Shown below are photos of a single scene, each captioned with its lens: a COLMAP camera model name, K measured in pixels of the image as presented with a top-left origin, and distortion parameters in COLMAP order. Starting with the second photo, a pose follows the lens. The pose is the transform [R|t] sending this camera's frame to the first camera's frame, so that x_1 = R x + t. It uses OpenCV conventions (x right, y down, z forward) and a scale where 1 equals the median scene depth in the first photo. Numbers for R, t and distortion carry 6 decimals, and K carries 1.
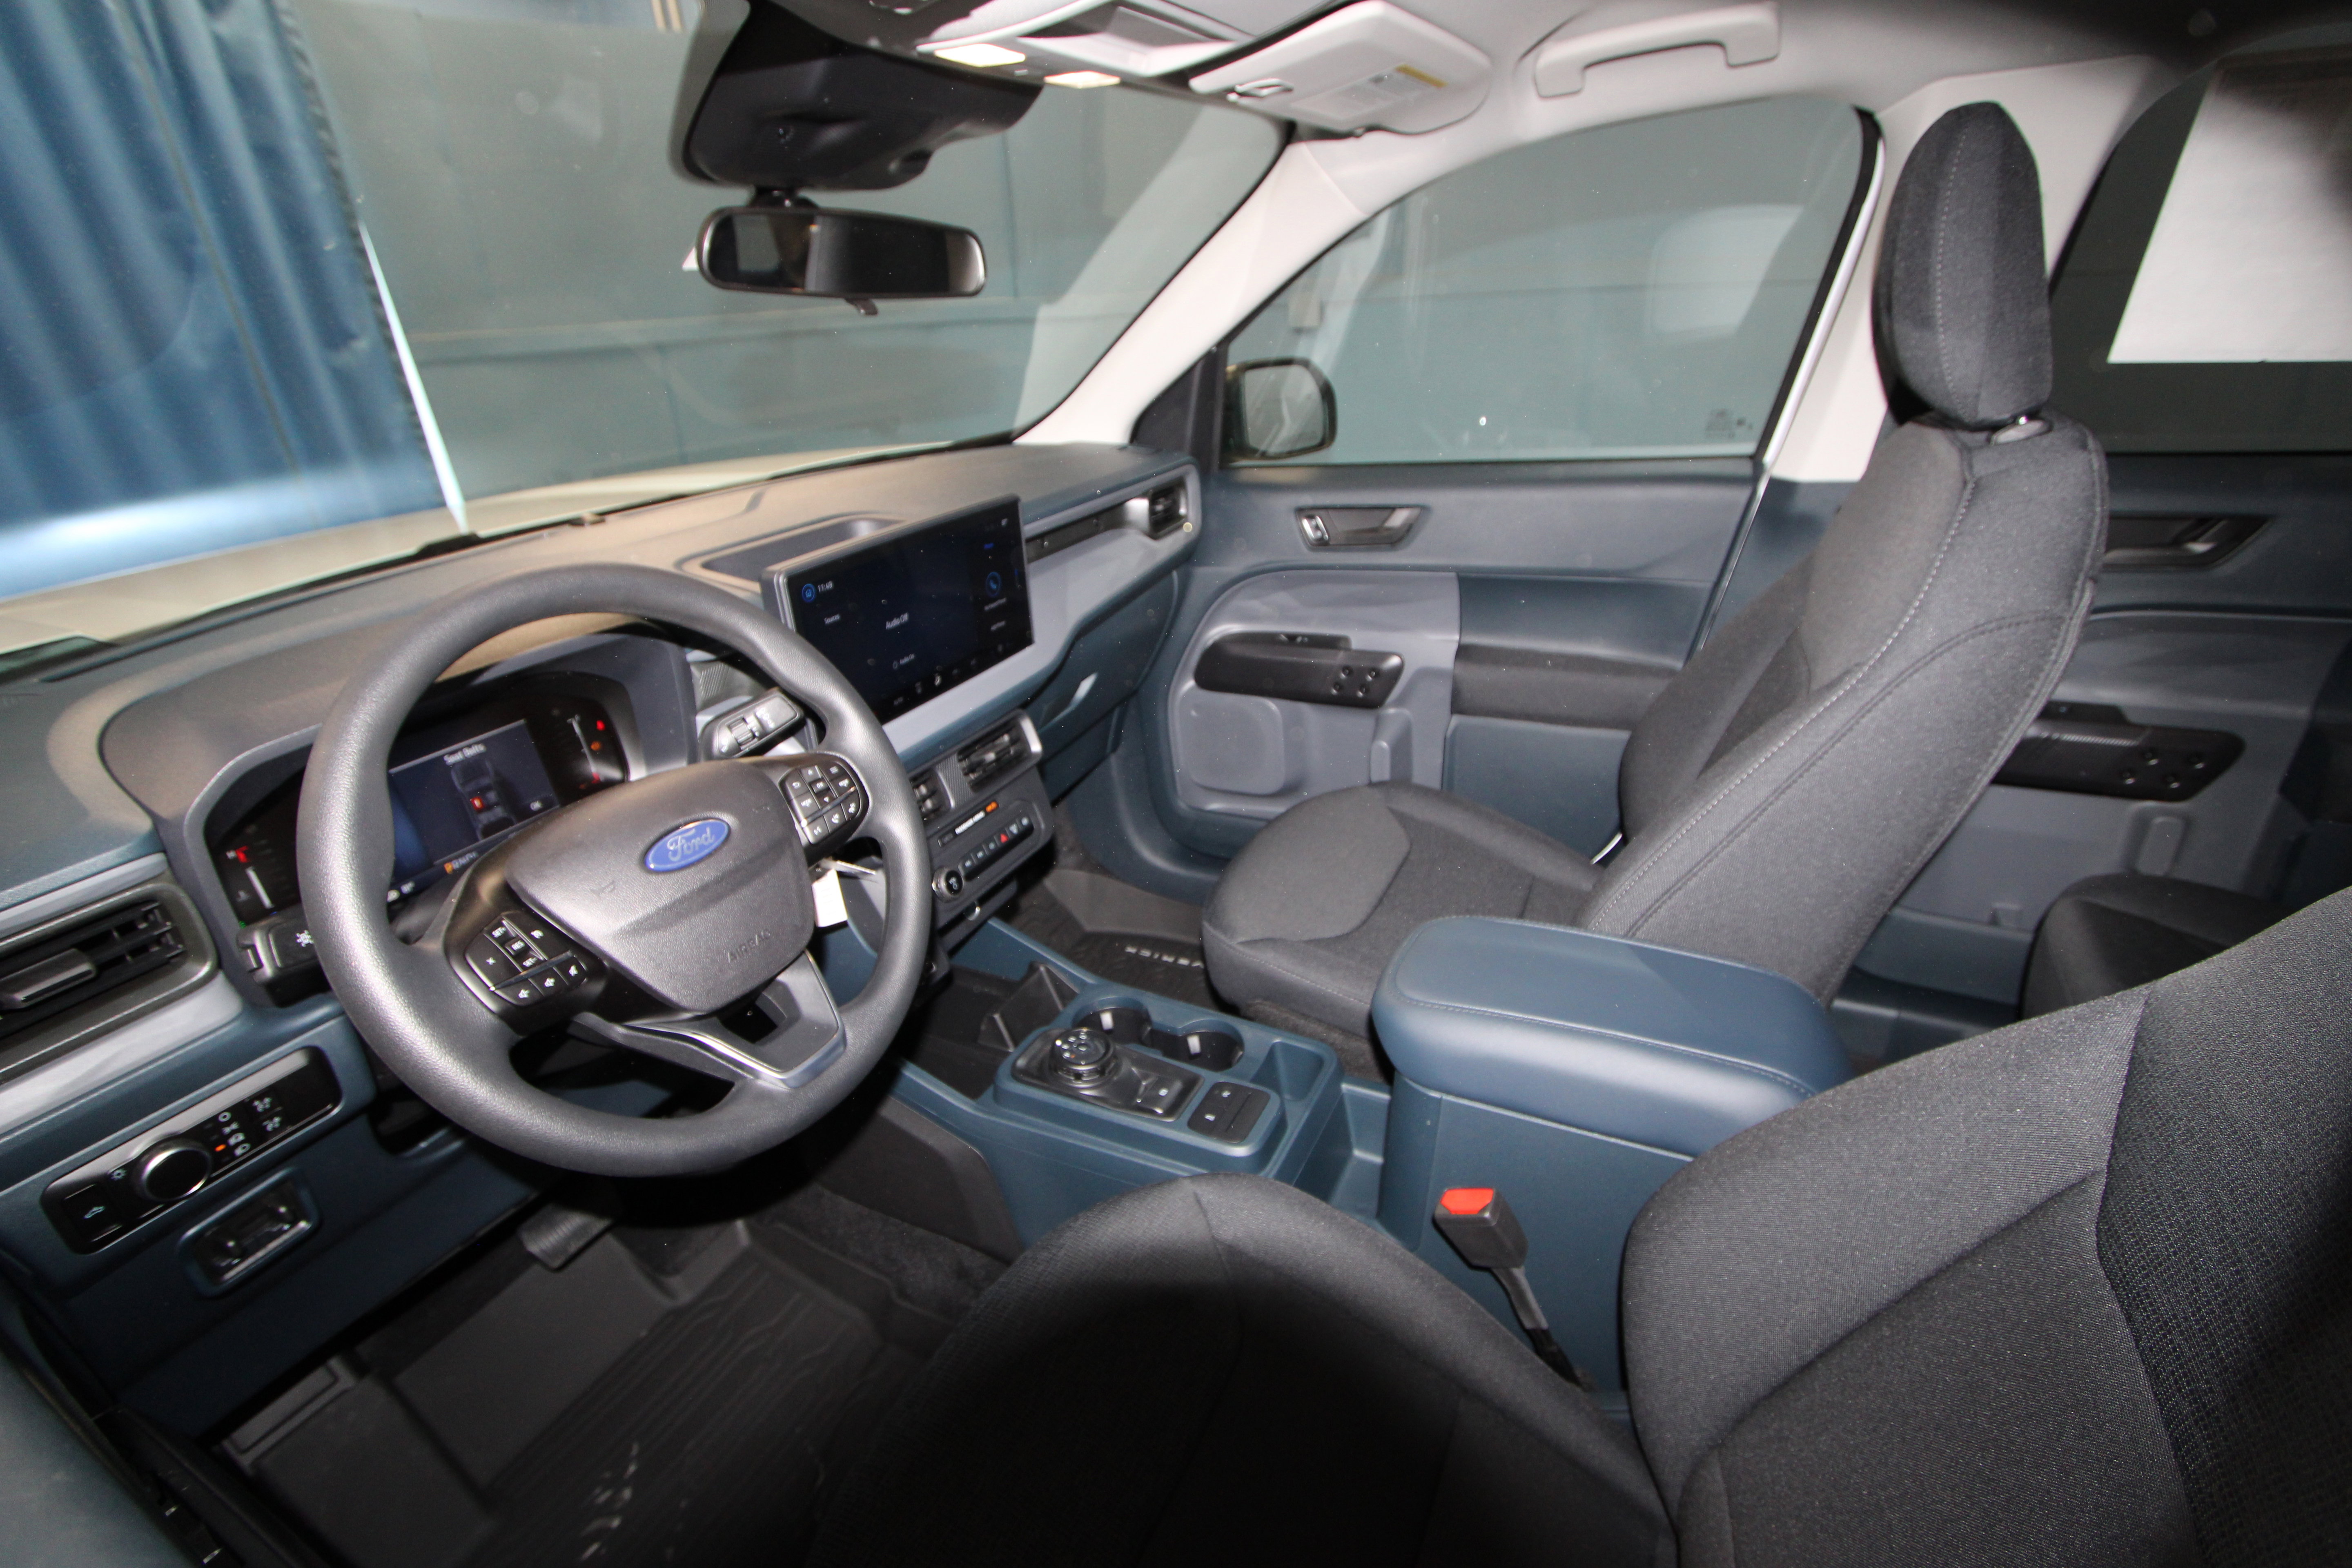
lens RADIAL K [[1074.3, 0, 1176.0], [0, 1074.3, 784.0], [0, 0, 1]] dist [-0.000129, 0.000105]
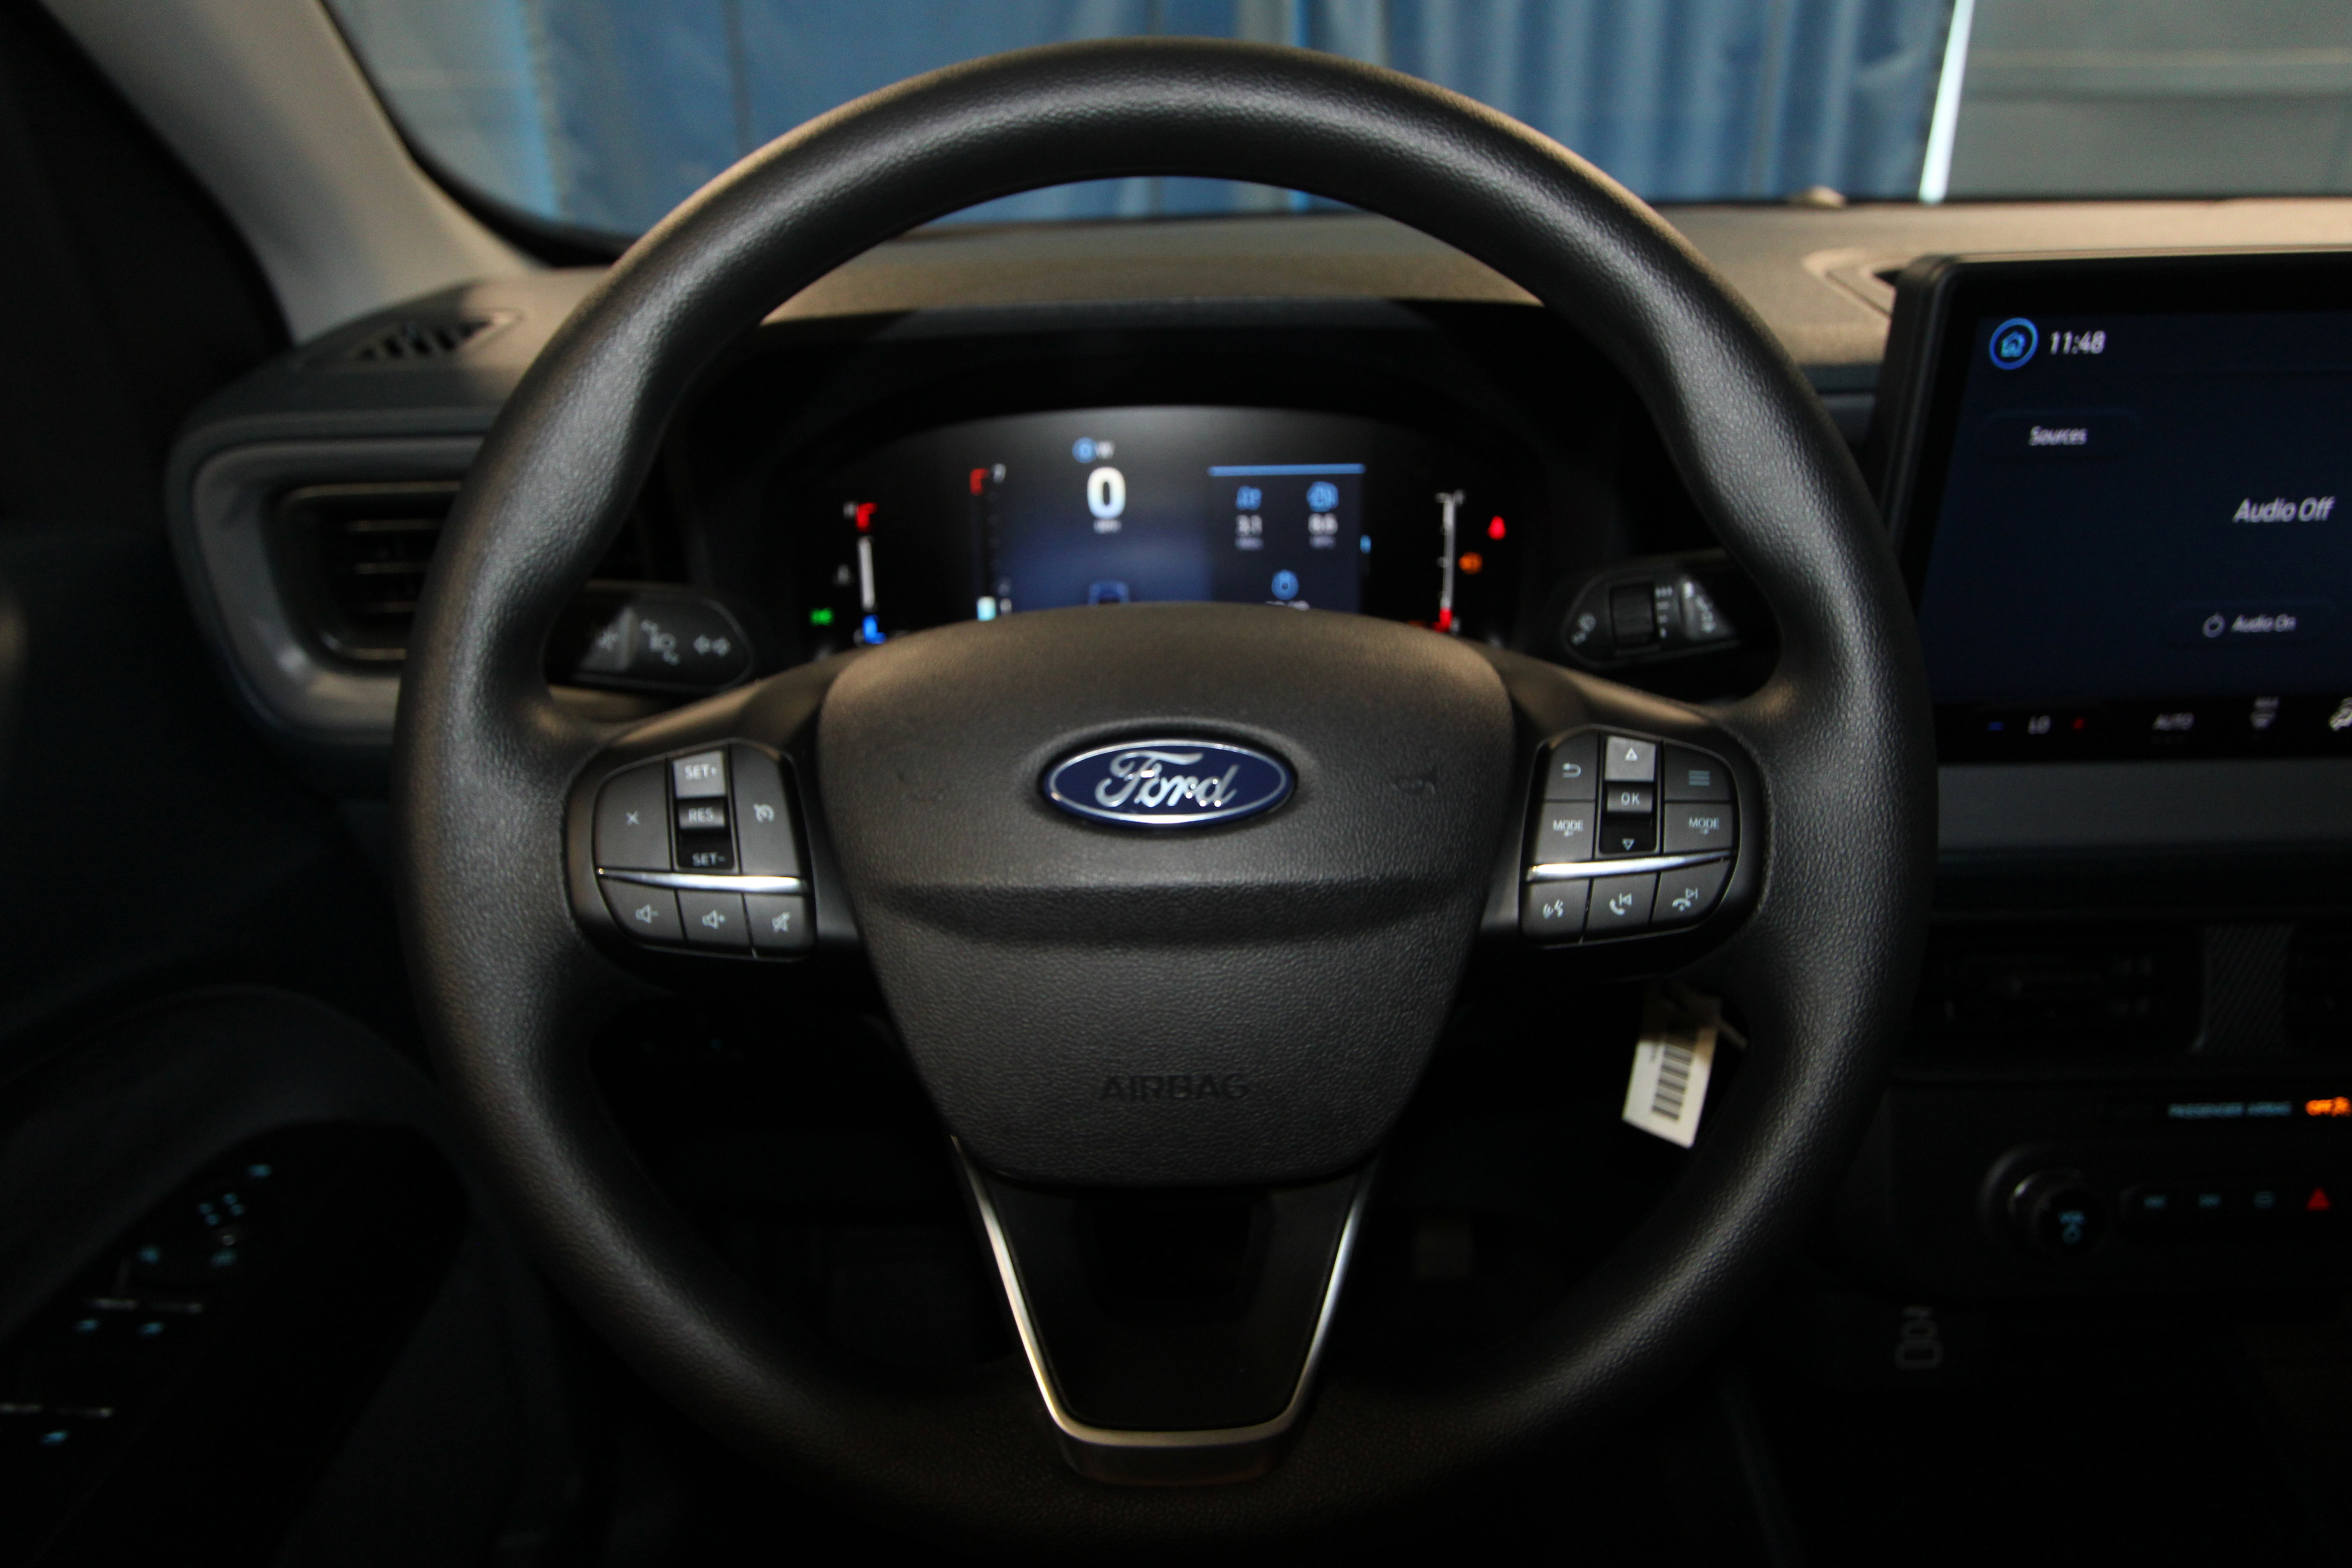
lens RADIAL K [[1488.1, 0, 1176.0], [0, 1488.1, 784.0], [0, 0, 1]] dist [-0.002929, -0.000232]
pose [[0.475185, 0.404643, -0.781322, -0.015668], [-0.382381, 0.894713, 0.230811, -0.043912], [0.792454, 0.189085, 0.579882, 0.436462]]
